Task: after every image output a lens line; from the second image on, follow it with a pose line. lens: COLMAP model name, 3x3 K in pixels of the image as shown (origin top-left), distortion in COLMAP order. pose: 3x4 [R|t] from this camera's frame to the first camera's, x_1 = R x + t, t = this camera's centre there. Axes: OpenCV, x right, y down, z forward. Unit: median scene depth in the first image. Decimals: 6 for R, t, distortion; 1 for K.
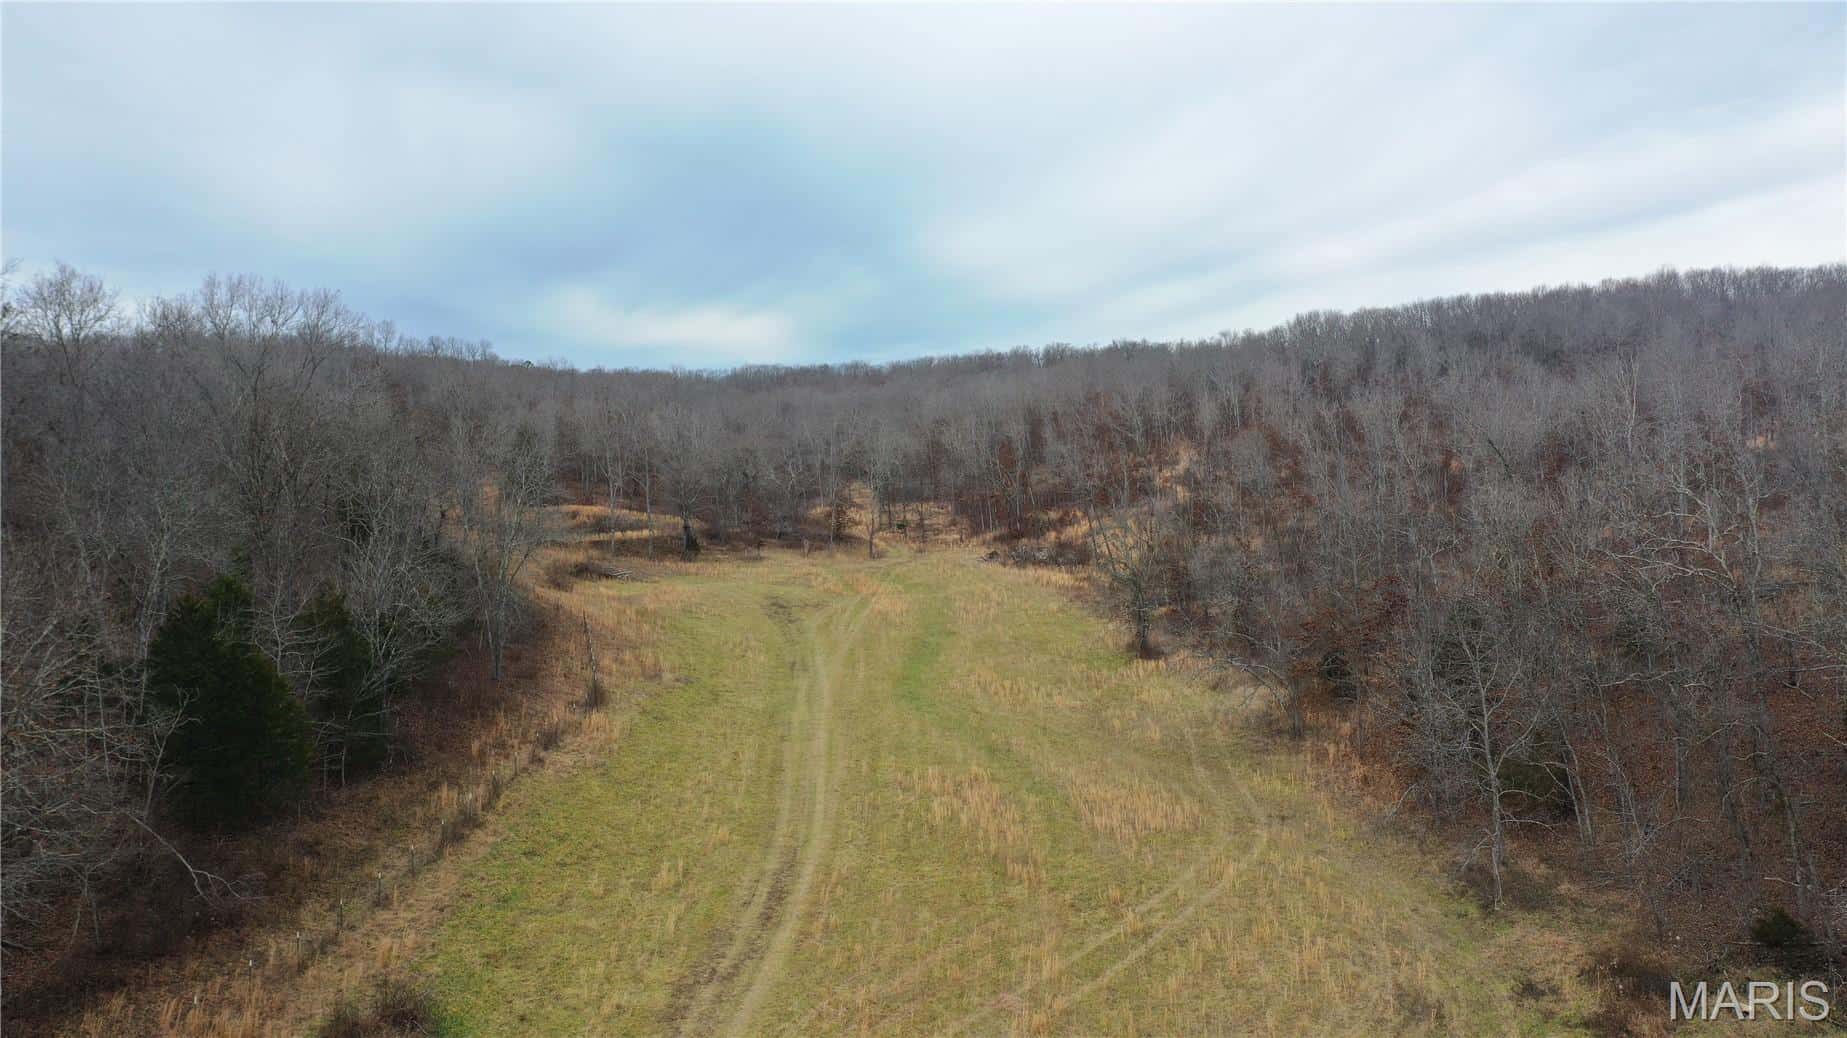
lens RADIAL K [[1489.5, 0, 925.7], [0, 1489.5, 516.5], [0, 0, 1]] dist [0.000872, -0.002071]
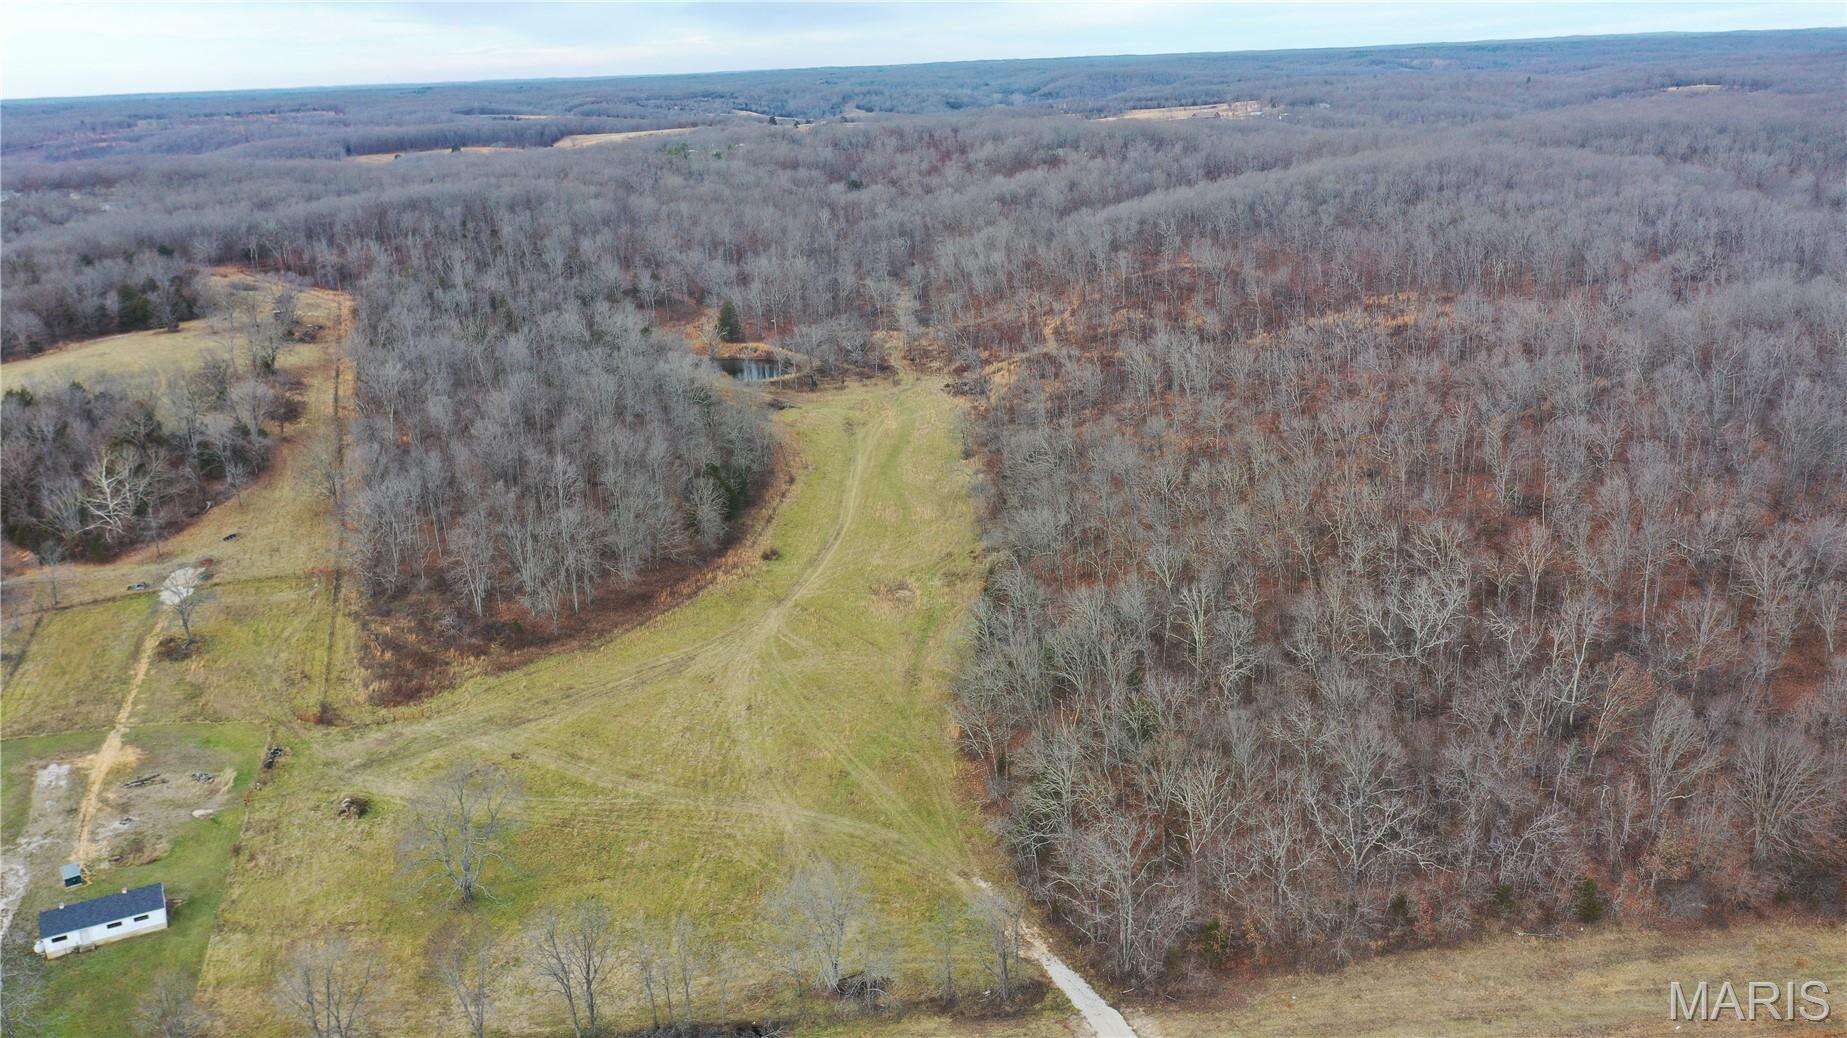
lens RADIAL K [[1489.5, 0, 926.6], [0, 1489.5, 518.2], [0, 0, 1]] dist [0.000872, -0.002071]
pose [[0.997004, 0.000071, -0.077352, 0.353111], [0.018540, 0.970629, 0.239865, -0.597681], [0.075097, -0.240580, 0.967720, -2.293901]]
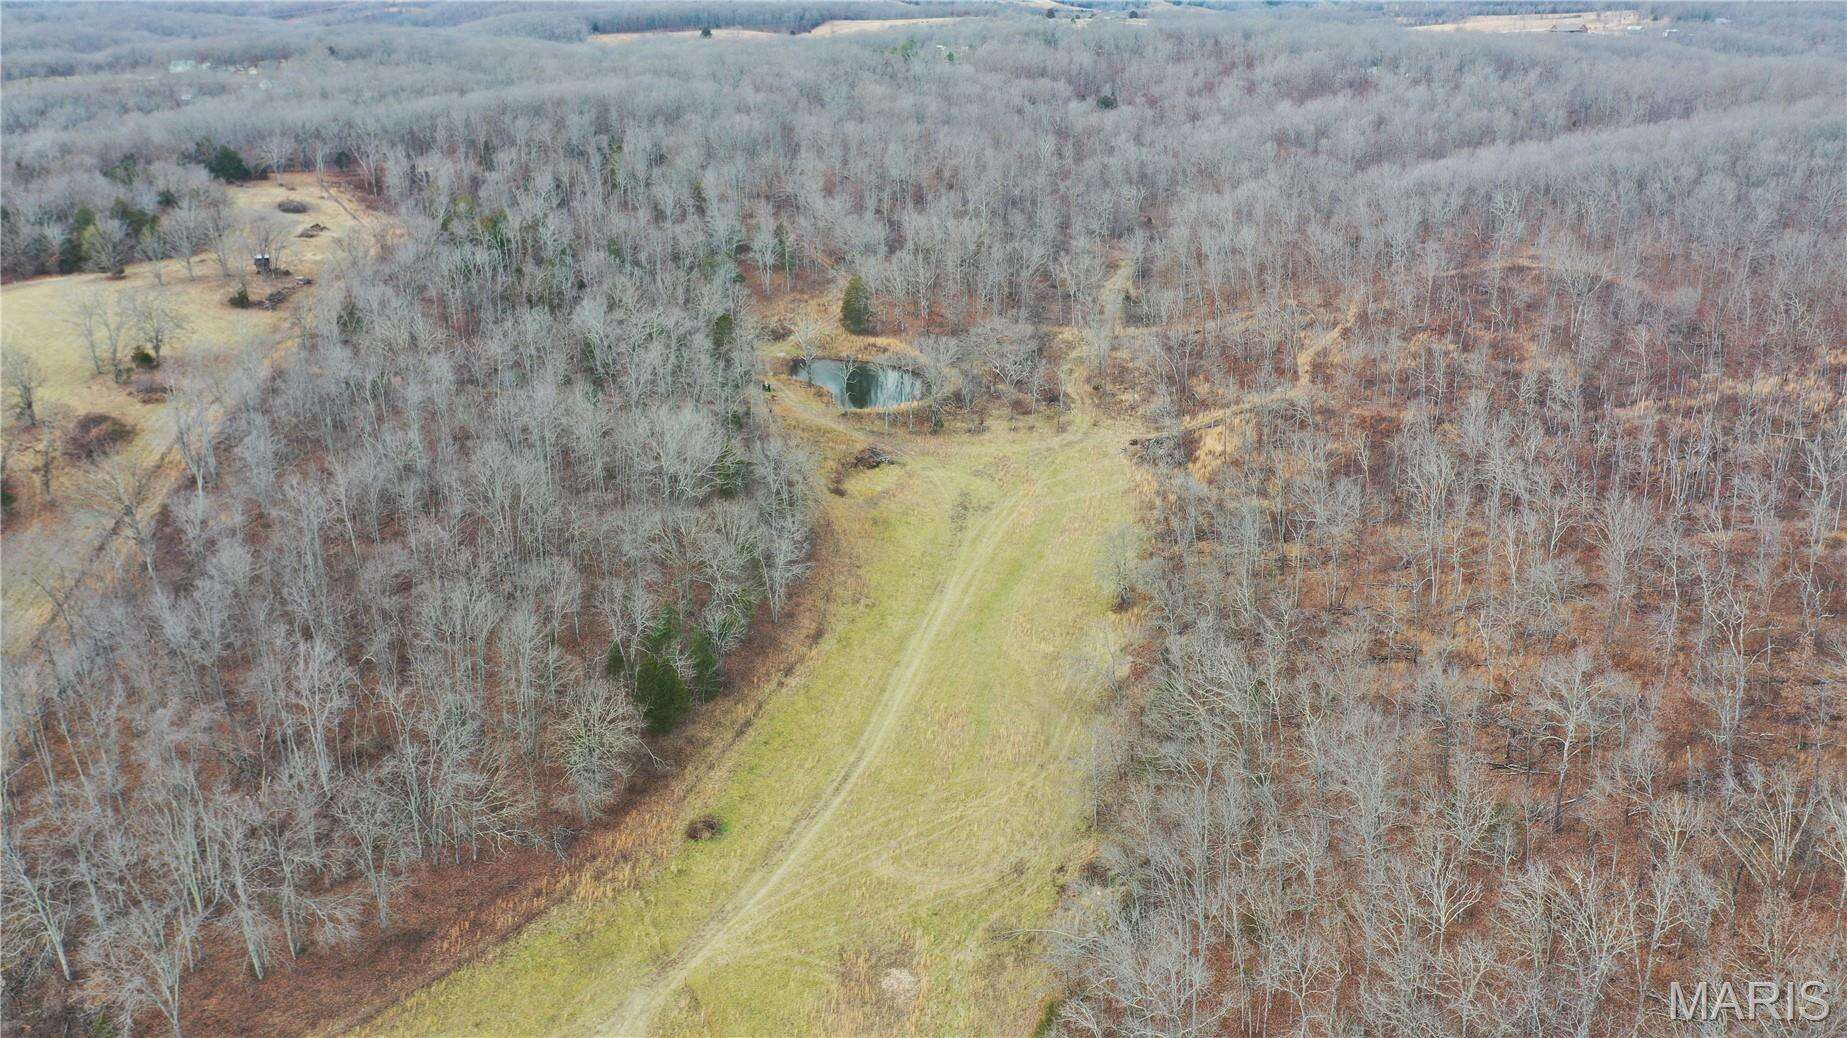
lens RADIAL K [[1489.5, 0, 922.4], [0, 1489.5, 522.6], [0, 0, 1]] dist [0.000872, -0.002071]
pose [[0.960429, 0.106464, -0.257376, 0.442438], [-0.022612, 0.950817, 0.308926, -0.667139], [0.277607, -0.290882, 0.915599, -0.859493]]
